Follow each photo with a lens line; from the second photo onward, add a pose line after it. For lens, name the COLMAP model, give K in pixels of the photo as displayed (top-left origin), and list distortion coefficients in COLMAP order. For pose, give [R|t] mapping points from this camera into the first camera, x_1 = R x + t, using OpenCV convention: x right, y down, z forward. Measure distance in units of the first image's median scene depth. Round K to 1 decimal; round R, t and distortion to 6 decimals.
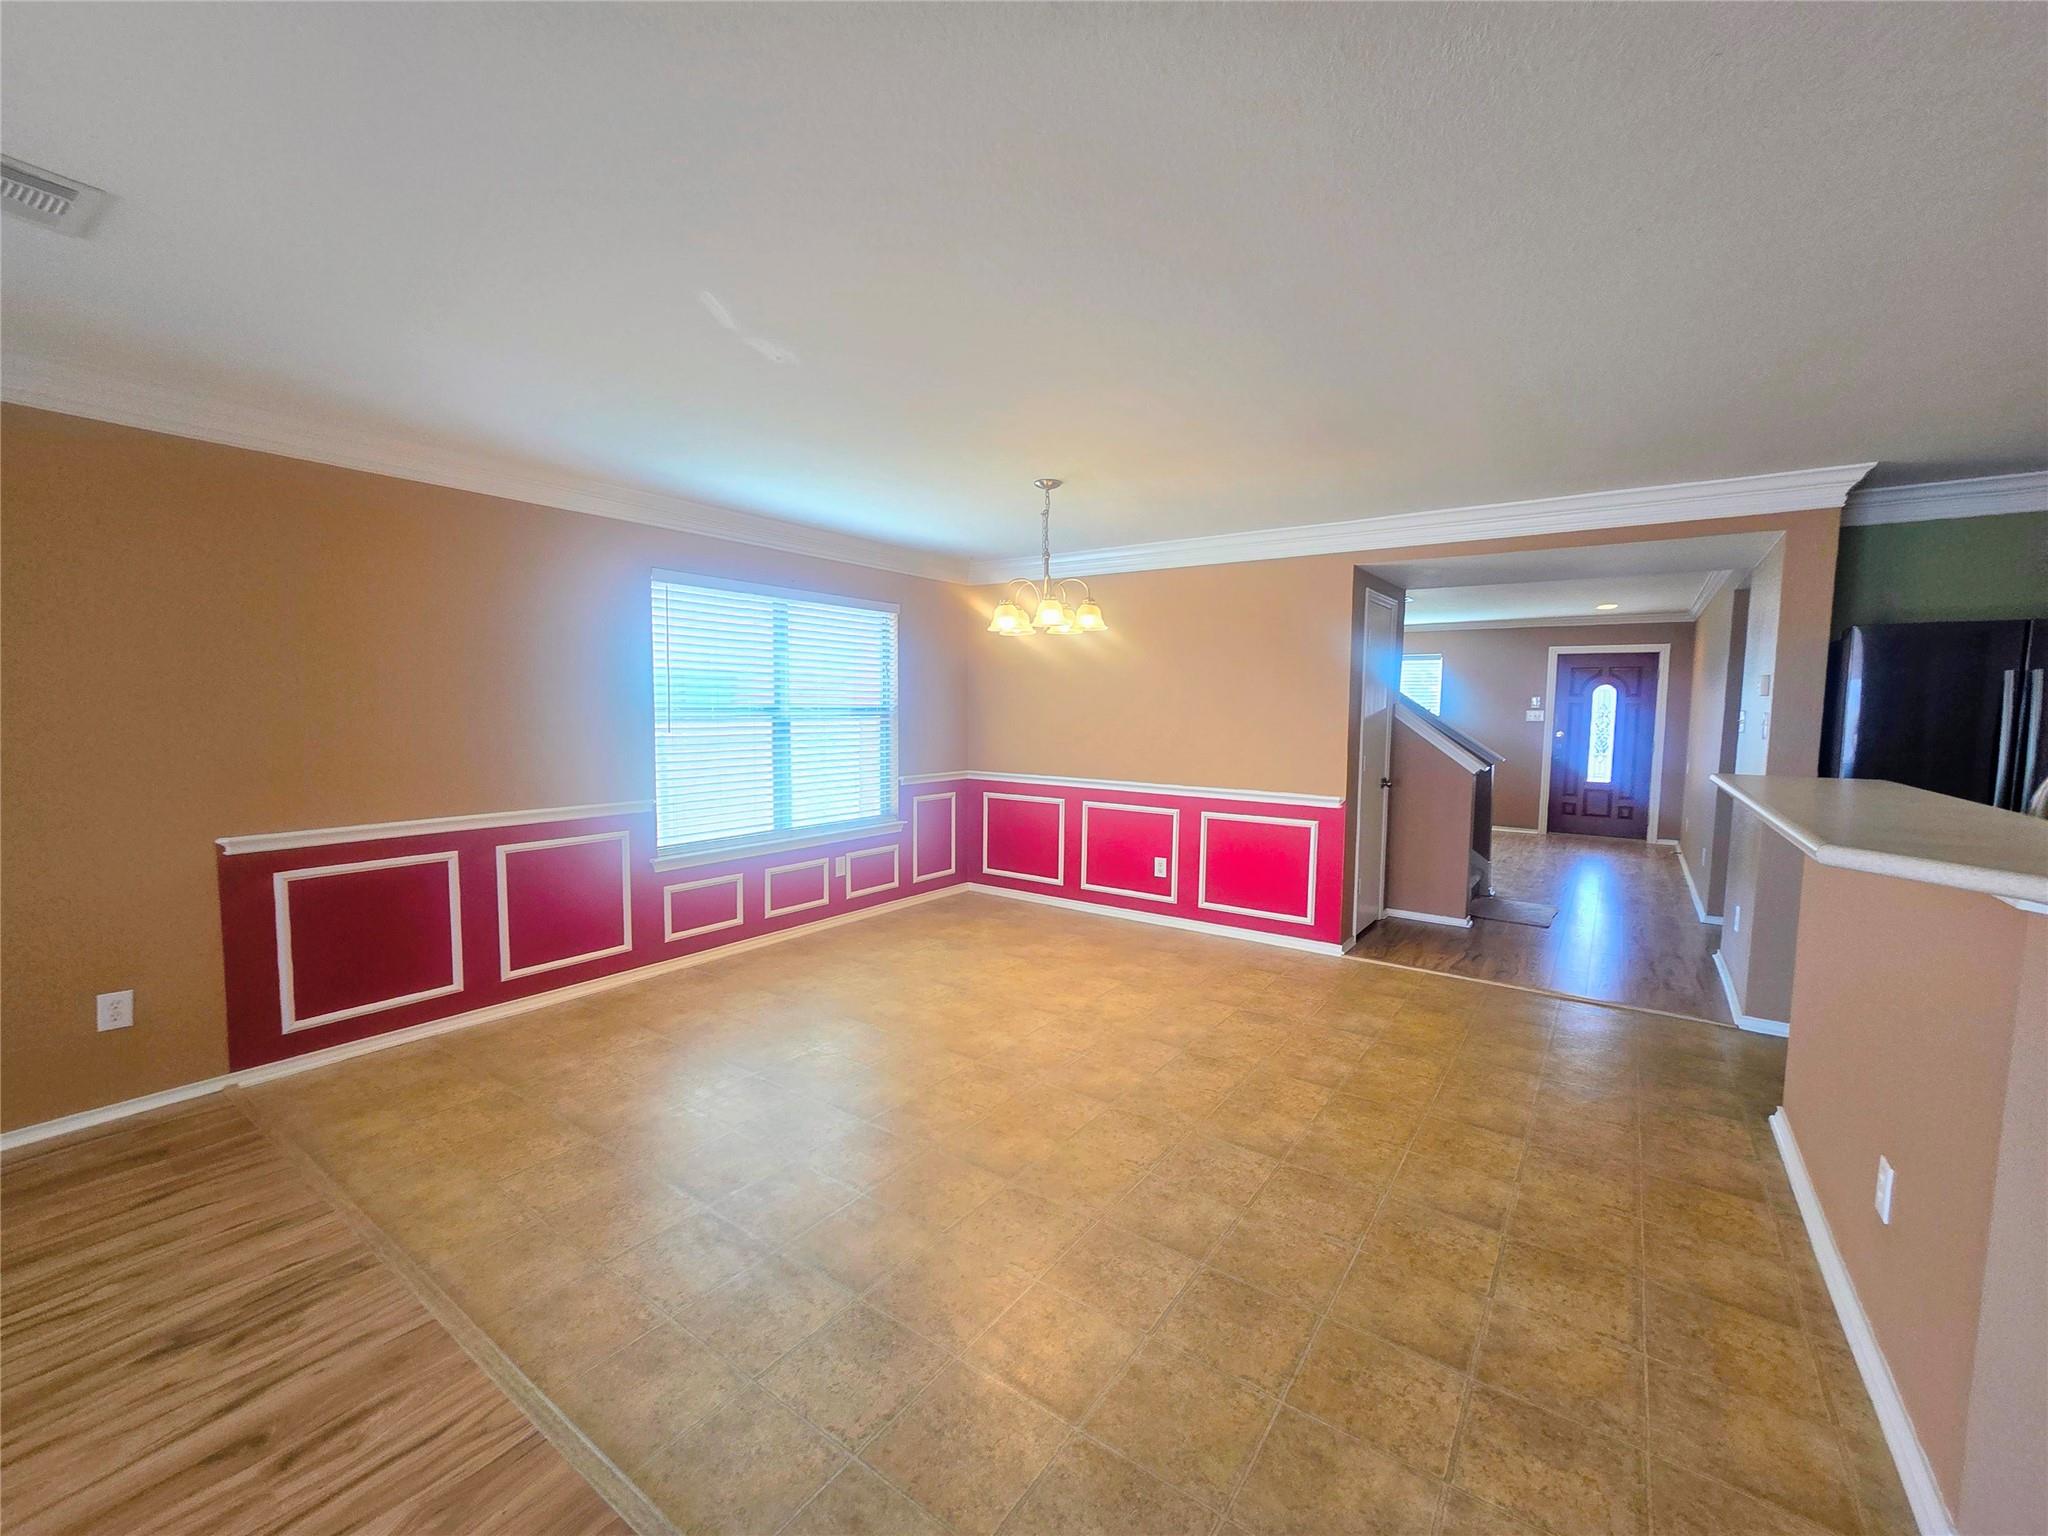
lens RADIAL K [[845.5, 0, 1027.0], [0, 845.5, 767.4], [0, 0, 1]] dist [0.000101, 0.002001]
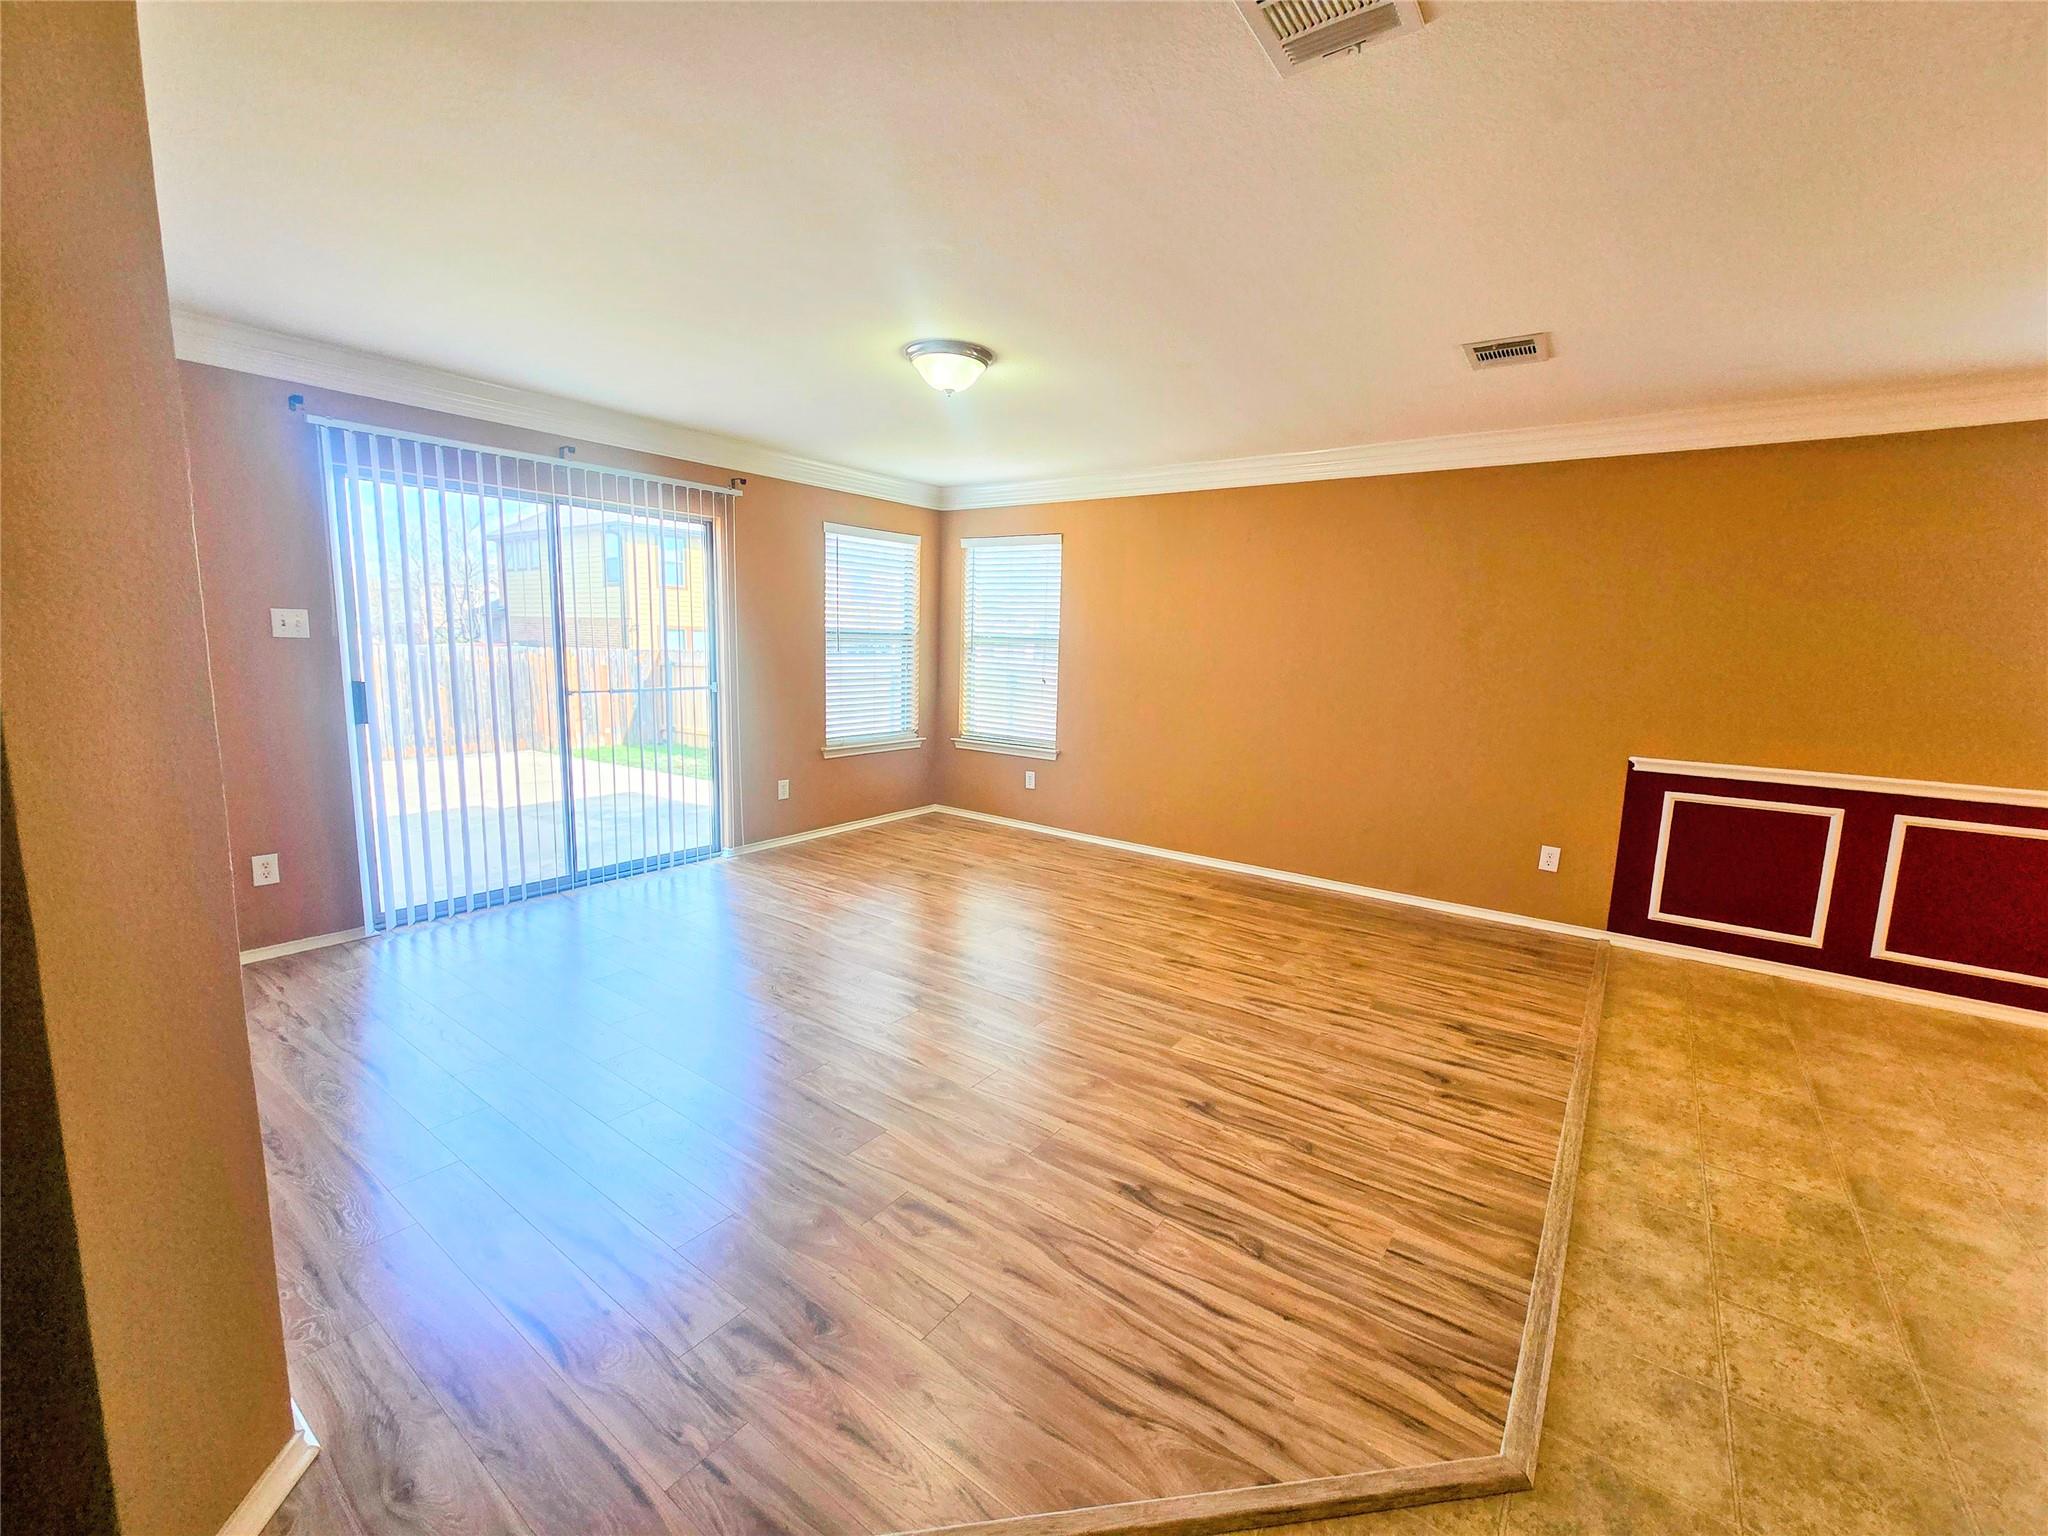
lens RADIAL K [[845.5, 0, 1023.4], [0, 845.5, 765.5], [0, 0, 1]] dist [0.000101, 0.002001]
pose [[-0.012794, 0.134845, -0.990784, 0.442003], [-0.103356, 0.985379, 0.135444, 0.018801], [0.994562, 0.104137, 0.001330, 0.058150]]
